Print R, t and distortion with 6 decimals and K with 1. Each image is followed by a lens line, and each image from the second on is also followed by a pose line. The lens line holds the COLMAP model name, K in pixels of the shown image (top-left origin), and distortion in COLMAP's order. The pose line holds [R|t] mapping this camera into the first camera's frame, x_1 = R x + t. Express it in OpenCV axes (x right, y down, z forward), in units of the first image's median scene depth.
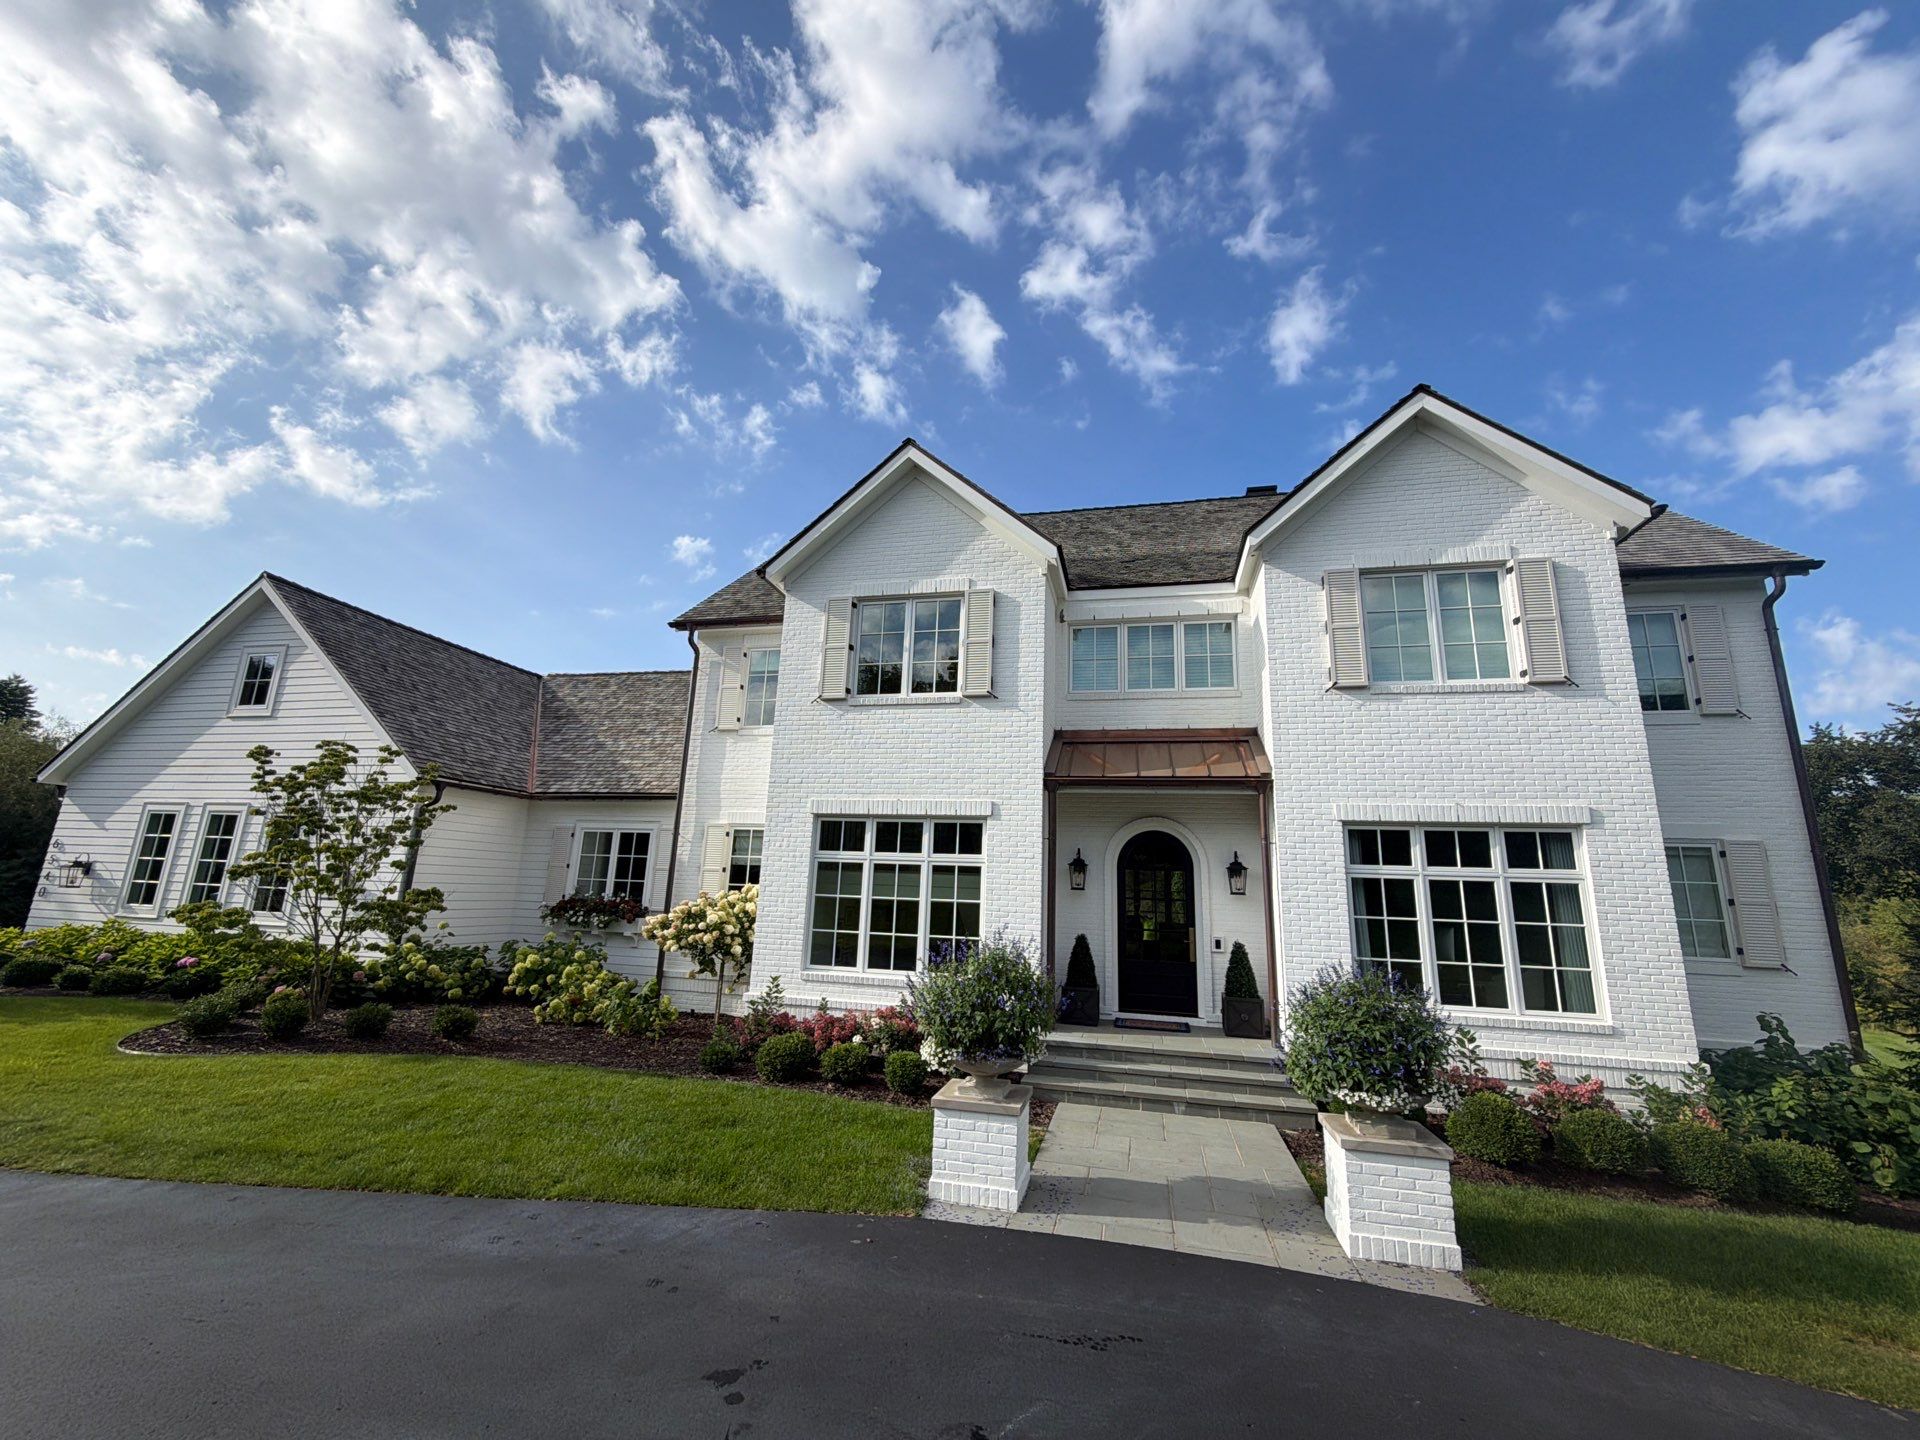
lens RADIAL K [[770.5, 0, 971.1], [0, 770.5, 715.8], [0, 0, 1]] dist [-0.001899, 0.000253]
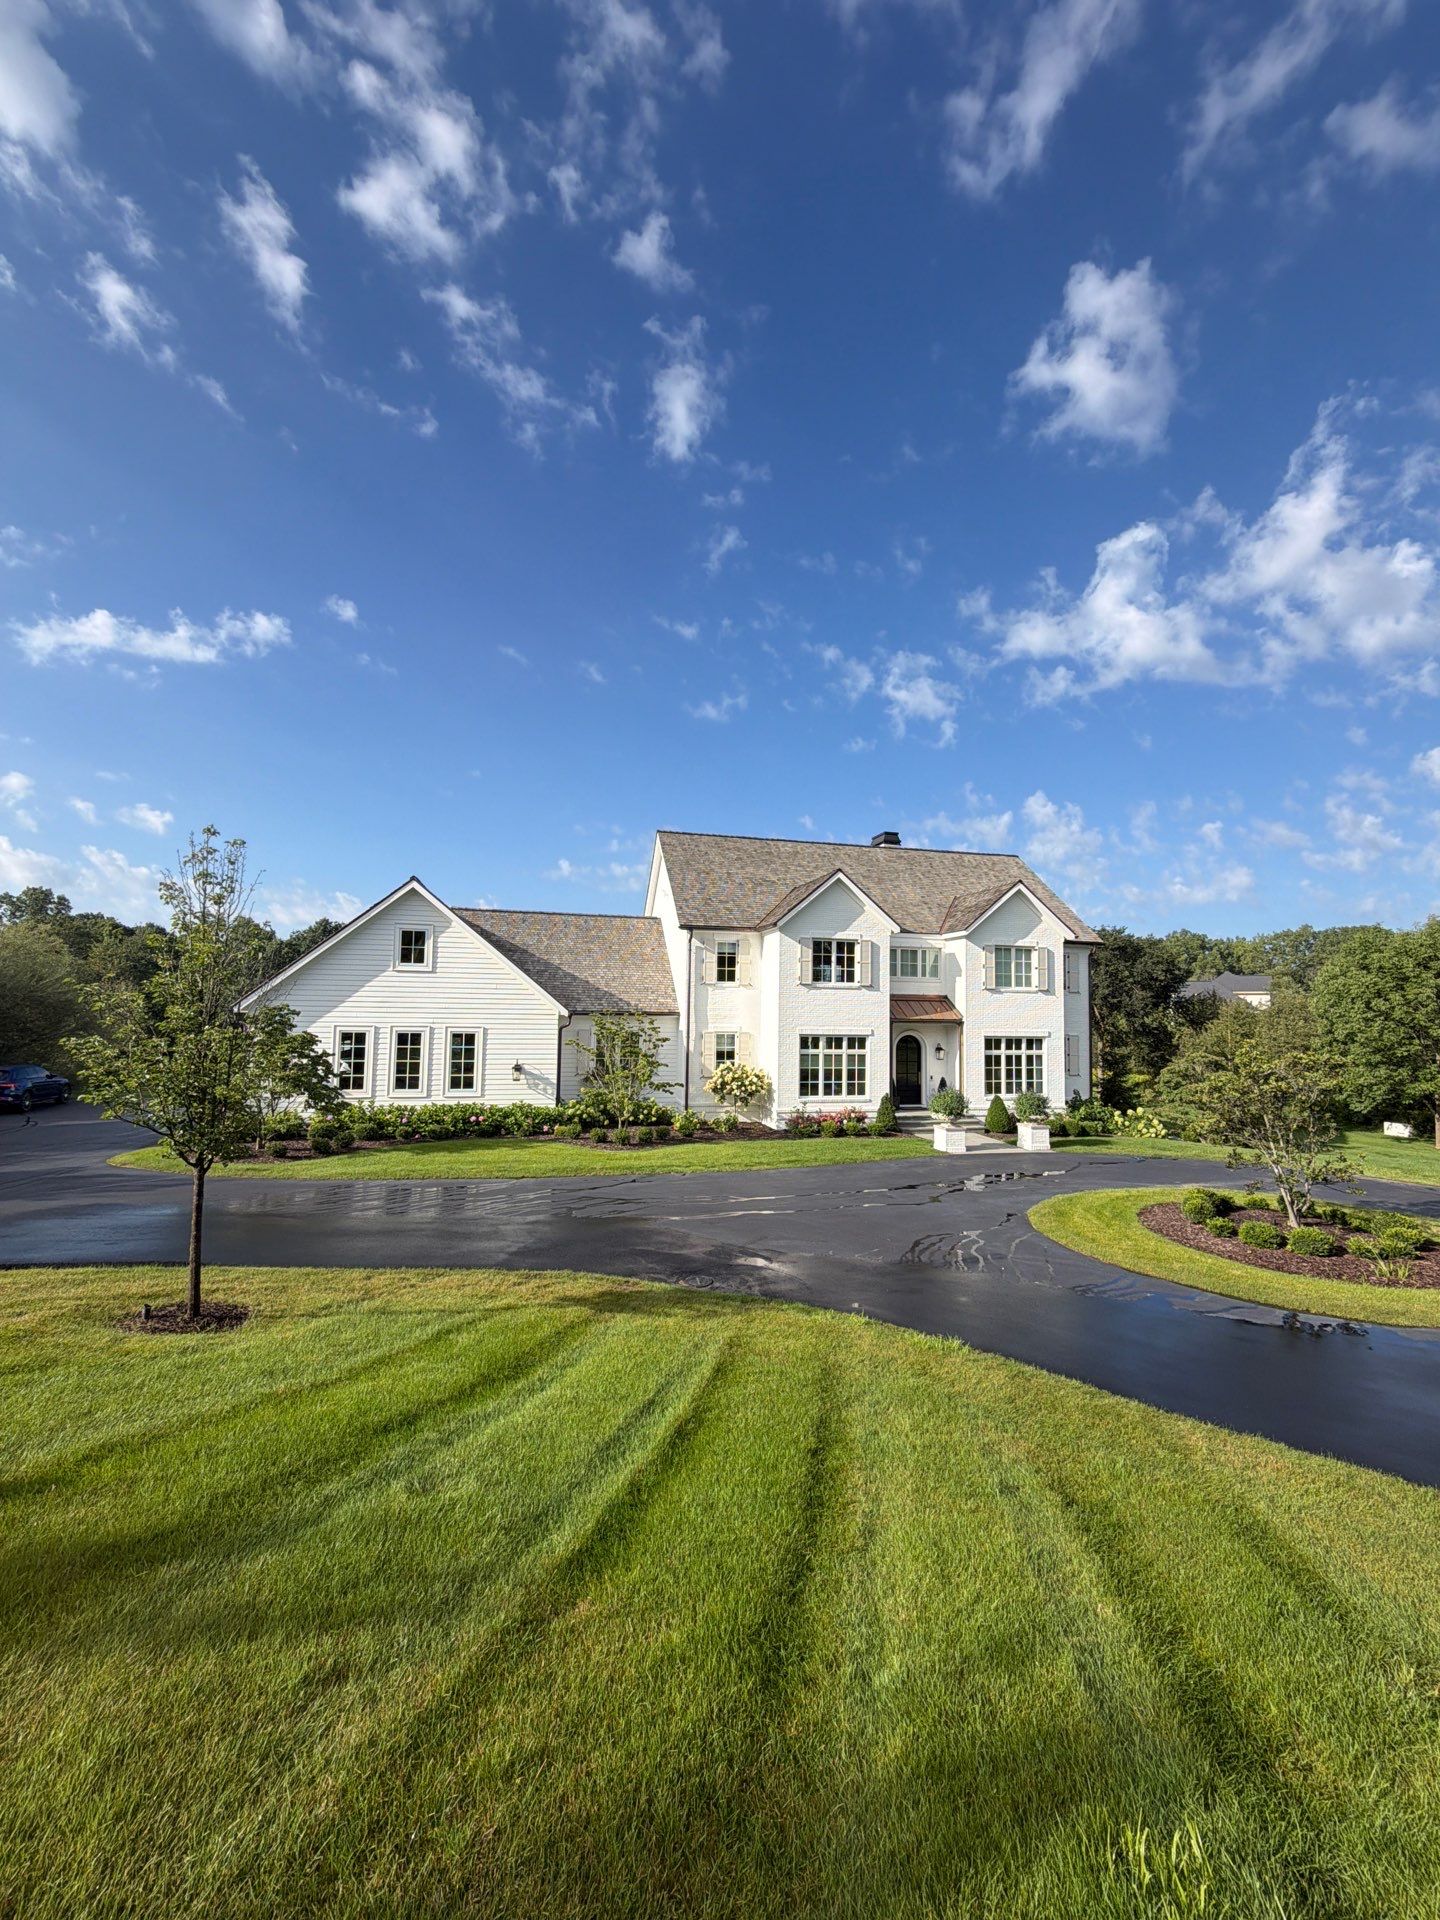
lens RADIAL K [[795.8, 0, 721.6], [0, 795.8, 963.1], [0, 0, 1]] dist [0.000275, -0.000934]
pose [[0.885771, 0.005411, 0.464092, -1.335272], [-0.089830, 0.983023, 0.159990, -0.390997], [-0.455347, -0.183404, 0.871219, -0.832123]]
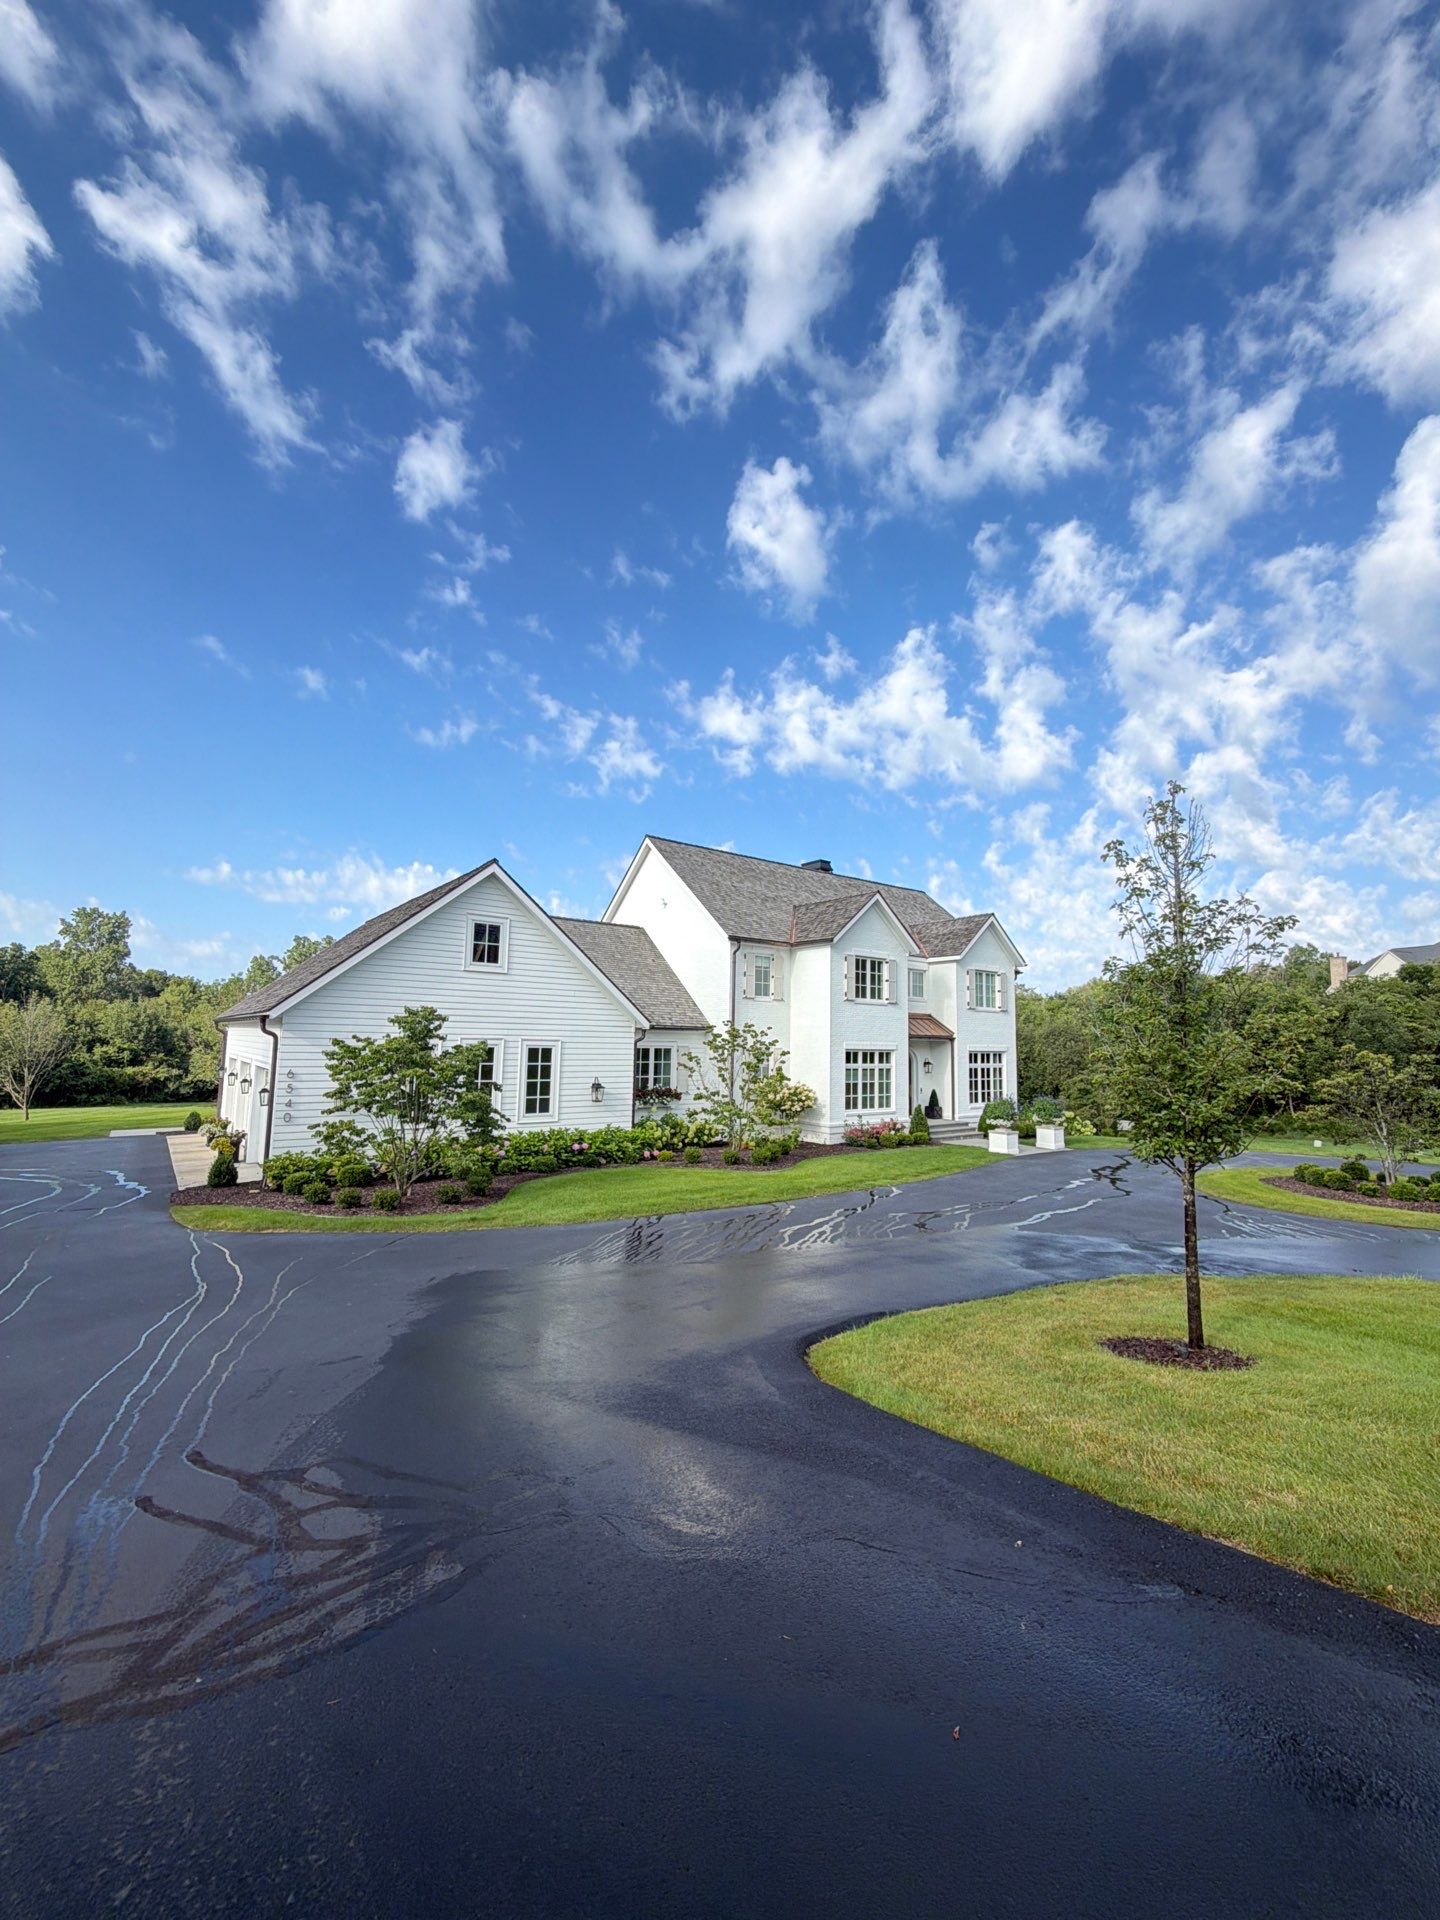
lens RADIAL K [[750.4, 0, 718.6], [0, 750.4, 954.0], [0, 0, 1]] dist [-0.002707, -0.000250]
pose [[0.643696, 0.066459, 0.762390, -1.953962], [-0.167537, 0.984294, 0.055651, -0.195565], [-0.746718, -0.163551, 0.644720, -0.135550]]
